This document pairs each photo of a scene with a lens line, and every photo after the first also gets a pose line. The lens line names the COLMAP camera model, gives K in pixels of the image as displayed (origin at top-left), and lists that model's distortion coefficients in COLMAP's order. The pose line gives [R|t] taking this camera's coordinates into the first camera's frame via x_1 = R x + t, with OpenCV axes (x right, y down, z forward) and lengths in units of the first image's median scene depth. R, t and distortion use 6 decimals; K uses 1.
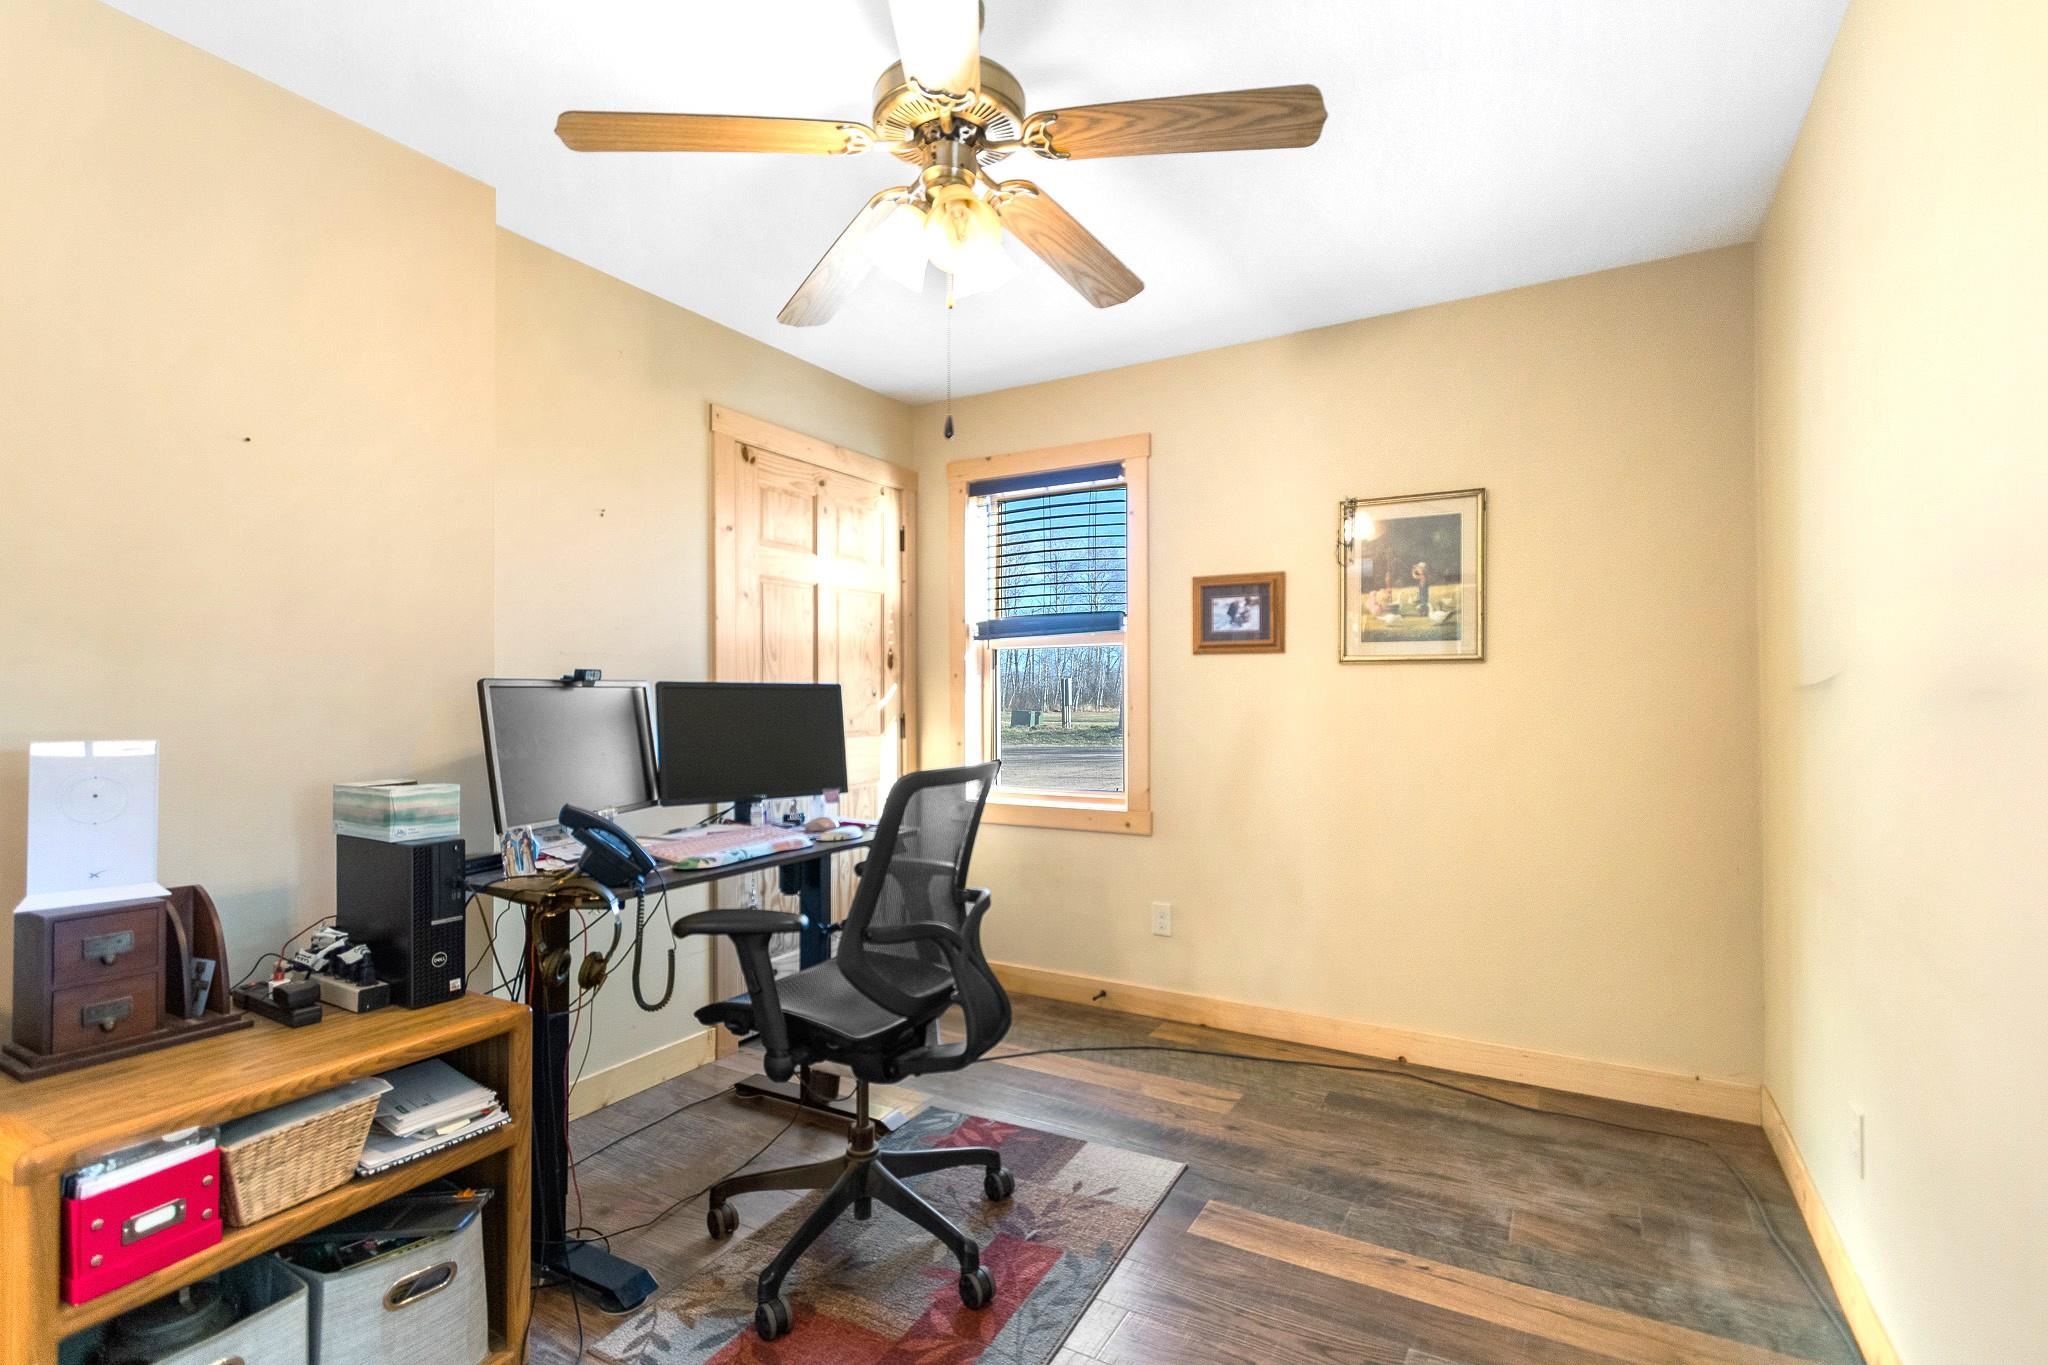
lens RADIAL K [[942.1, 0, 1016.4], [0, 942.1, 691.6], [0, 0, 1]] dist [0.009691, -0.001414]
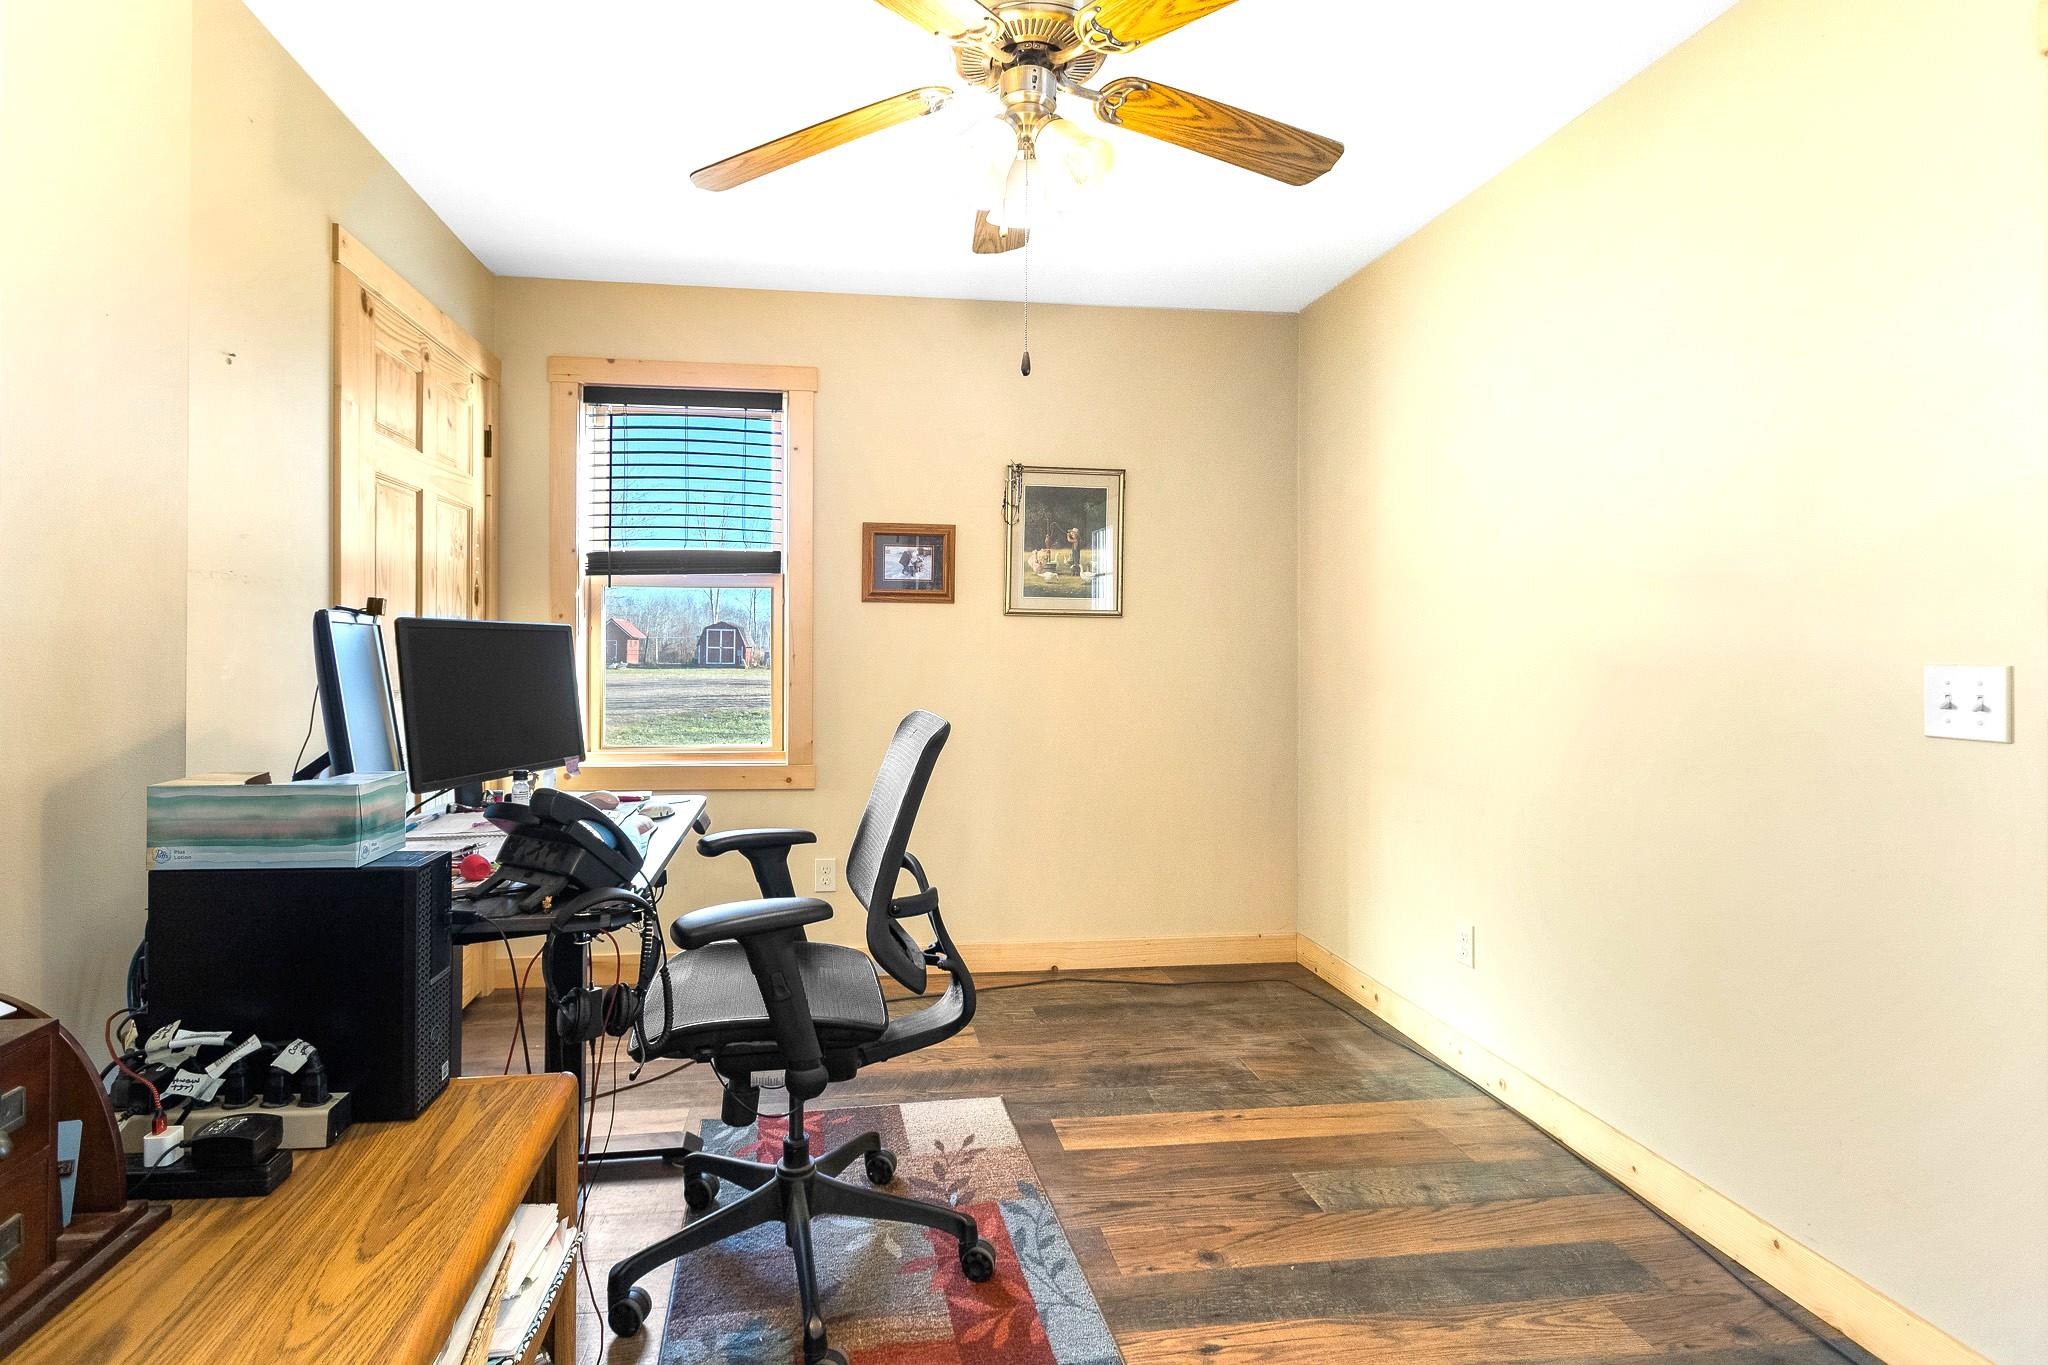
lens RADIAL K [[968.8, 0, 1024.4], [0, 968.8, 645.7], [0, 0, 1]] dist [0.009689, -0.000574]
pose [[0.802915, 0.007584, 0.596045, -0.342034], [-0.011758, 0.999926, 0.003116, 0.002111], [-0.595977, -0.009510, 0.802945, 0.106307]]
